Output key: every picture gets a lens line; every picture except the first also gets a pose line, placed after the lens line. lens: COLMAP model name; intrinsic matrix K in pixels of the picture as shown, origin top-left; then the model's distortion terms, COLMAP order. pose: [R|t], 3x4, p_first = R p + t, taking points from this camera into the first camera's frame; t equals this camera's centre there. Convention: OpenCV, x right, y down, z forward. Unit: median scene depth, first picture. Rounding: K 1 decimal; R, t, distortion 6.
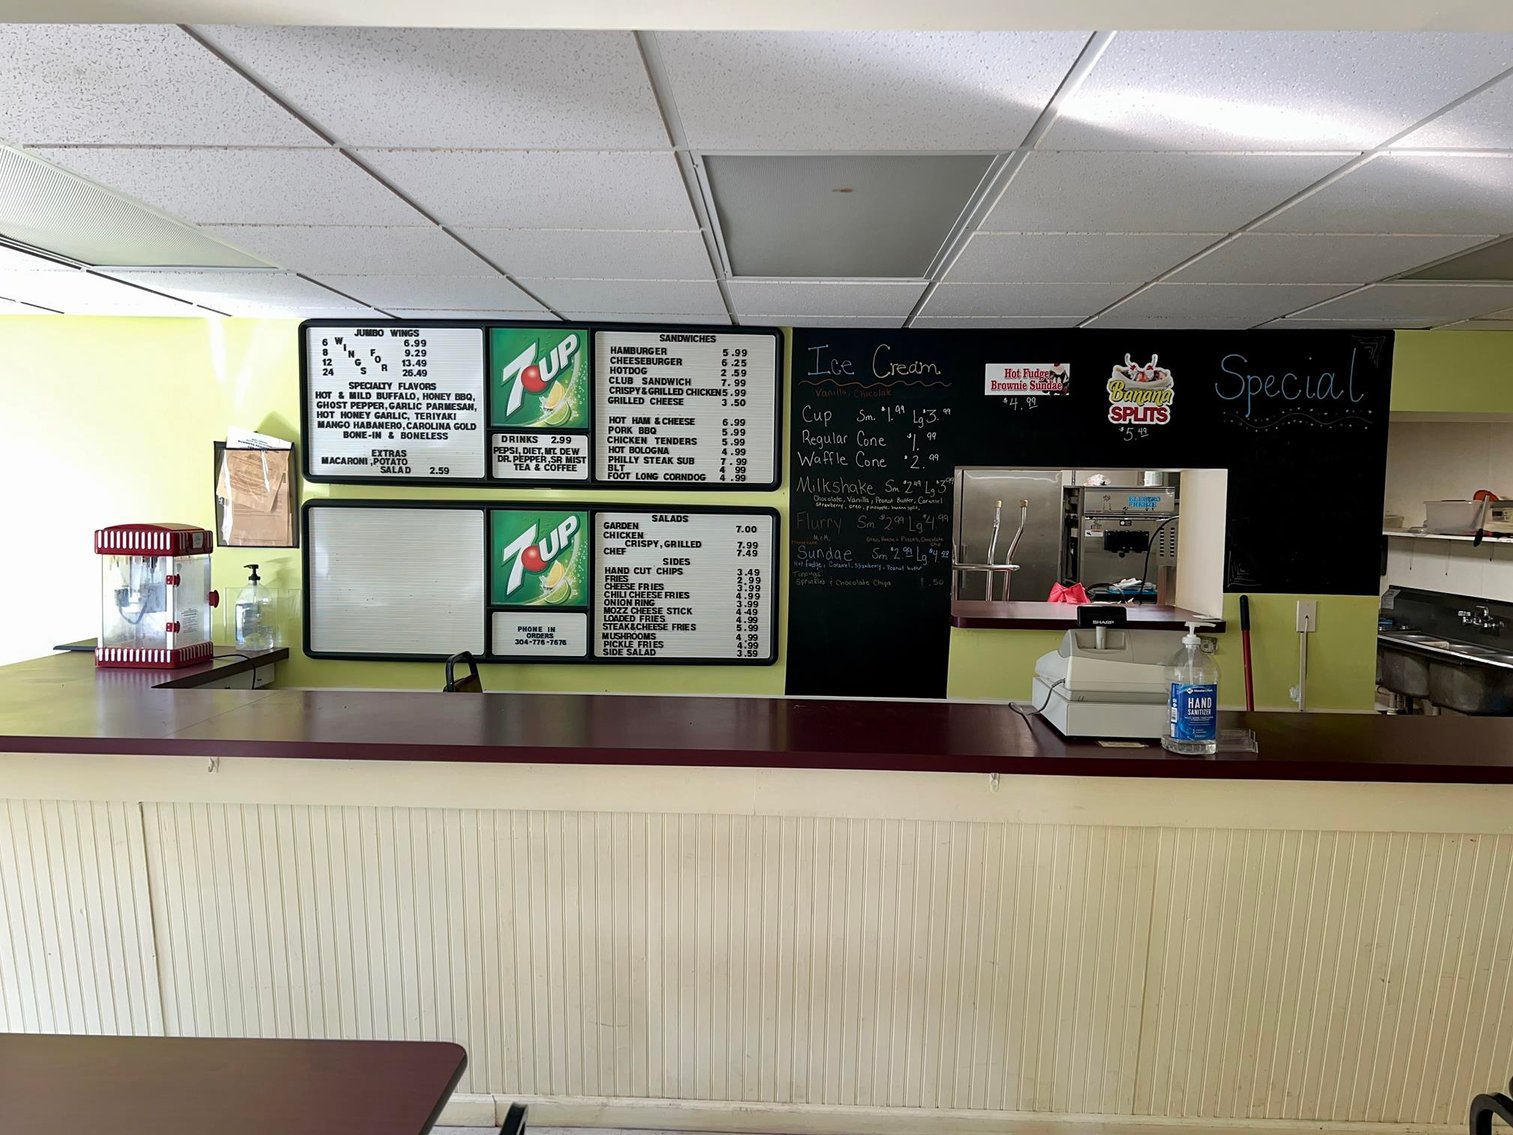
lens RADIAL K [[1138.4, 0, 756.5], [0, 1138.4, 567.5], [0, 0, 1]] dist [0.059532, -0.079427]
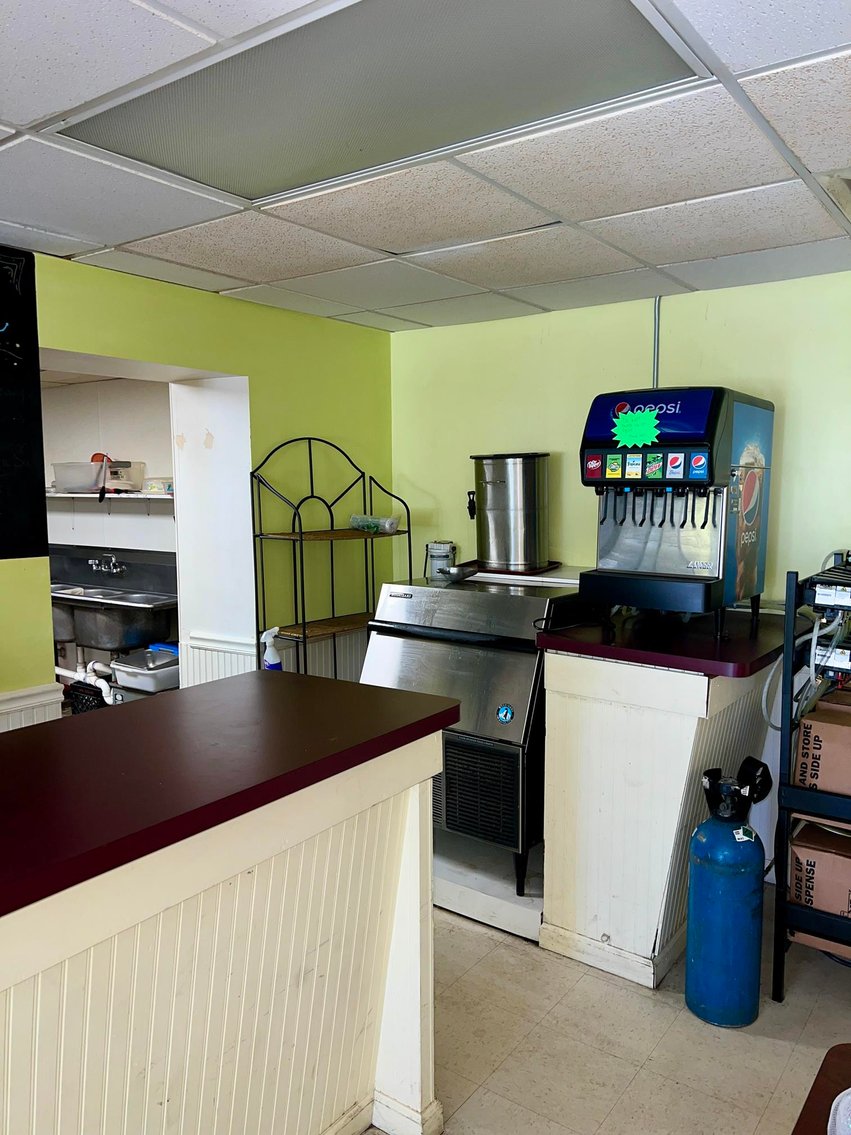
lens RADIAL K [[854.0, 0, 407.9], [0, 854.0, 572.4], [0, 0, 1]] dist [0.059532, -0.079427]
pose [[0.580094, -0.108017, 0.807356, 0.159140], [0.067233, 0.994136, 0.084699, -0.001706], [-0.811770, 0.005148, 0.583954, 0.376776]]
